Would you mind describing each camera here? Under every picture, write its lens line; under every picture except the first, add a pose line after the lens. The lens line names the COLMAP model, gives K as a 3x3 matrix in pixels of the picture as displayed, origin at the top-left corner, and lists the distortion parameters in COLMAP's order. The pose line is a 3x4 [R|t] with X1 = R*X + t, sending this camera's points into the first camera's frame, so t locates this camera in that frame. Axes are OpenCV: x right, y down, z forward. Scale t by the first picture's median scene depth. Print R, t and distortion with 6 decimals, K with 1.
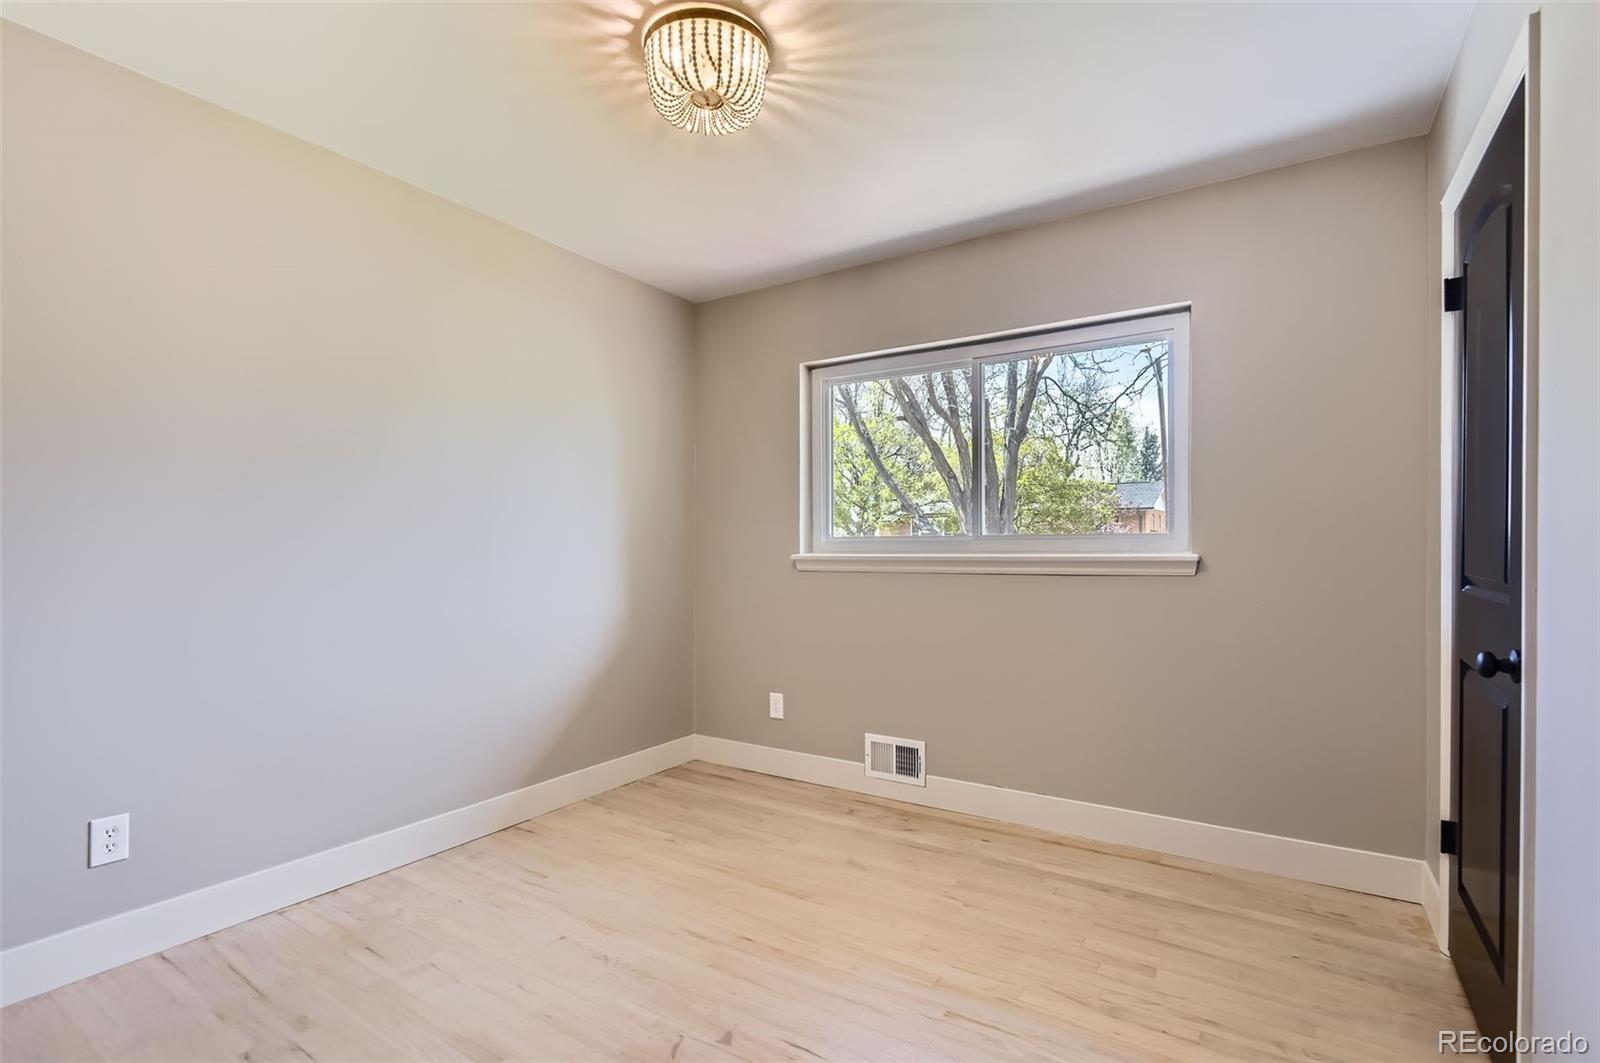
lens RADIAL K [[743.4, 0, 799.5], [0, 743.4, 538.3], [0, 0, 1]] dist [0.002979, -0.003840]
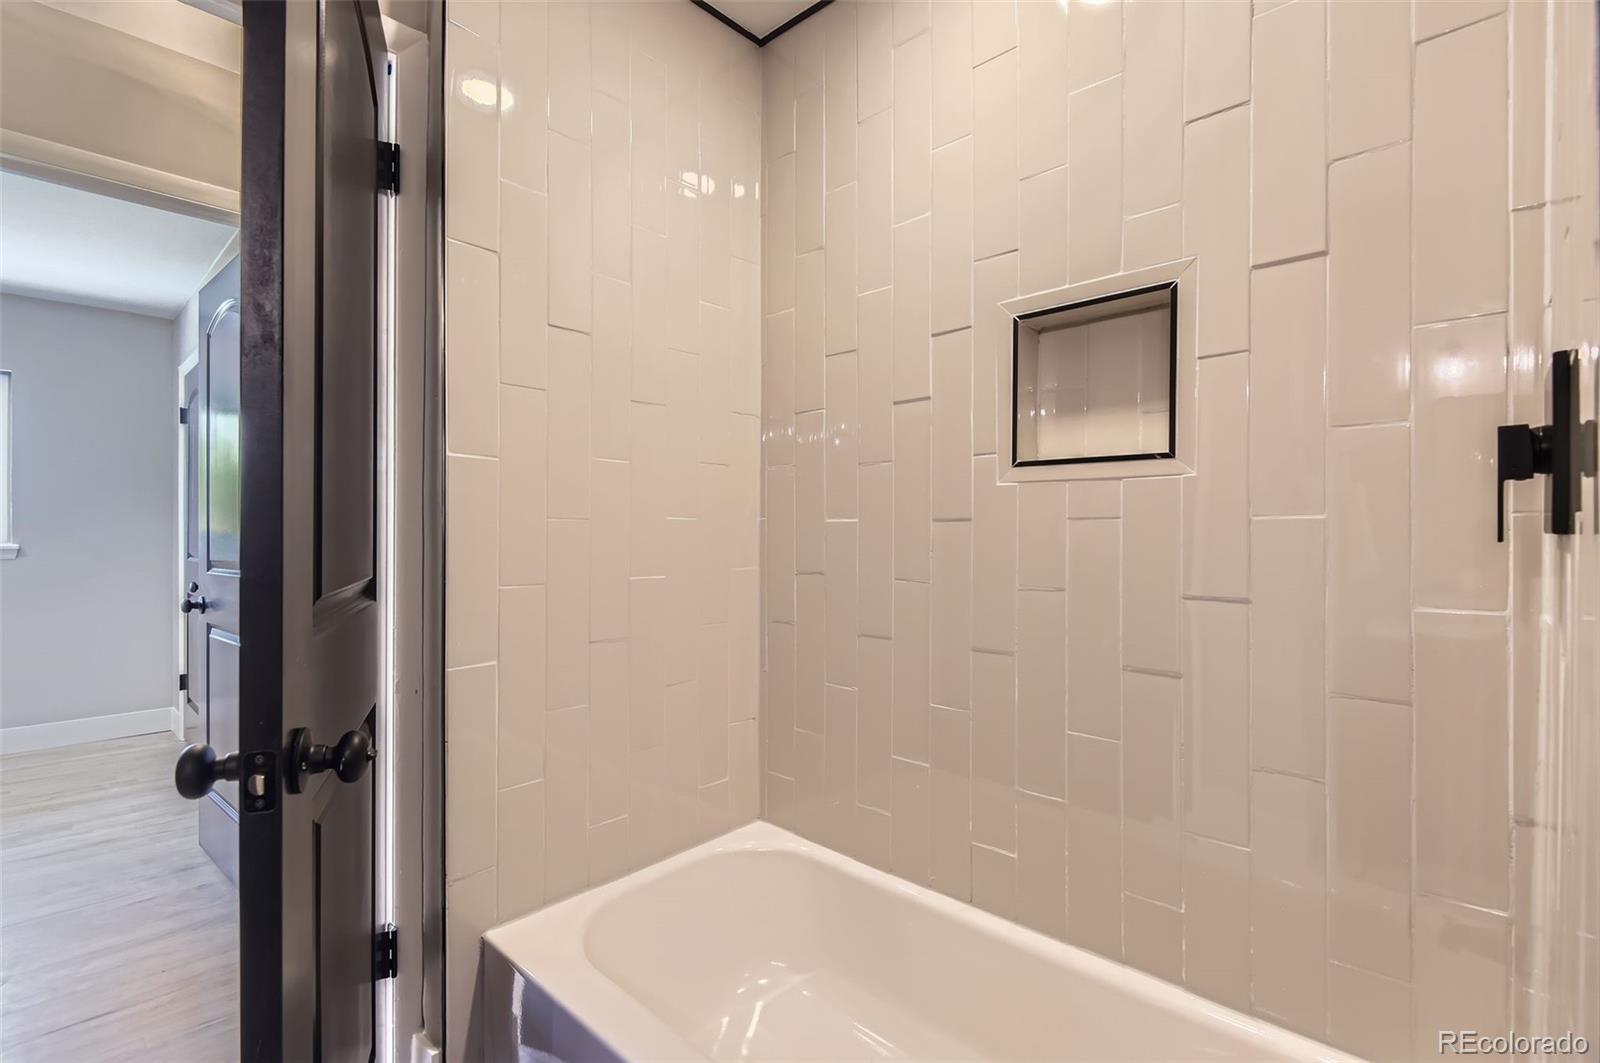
lens RADIAL K [[743.4, 0, 799.5], [0, 743.4, 534.1], [0, 0, 1]] dist [0.002979, -0.003840]
pose [[0.200031, -0.002262, 0.979787, -0.588733], [0.001158, 0.999997, 0.002072, -0.000449], [-0.979789, 0.000720, 0.200033, -0.798800]]
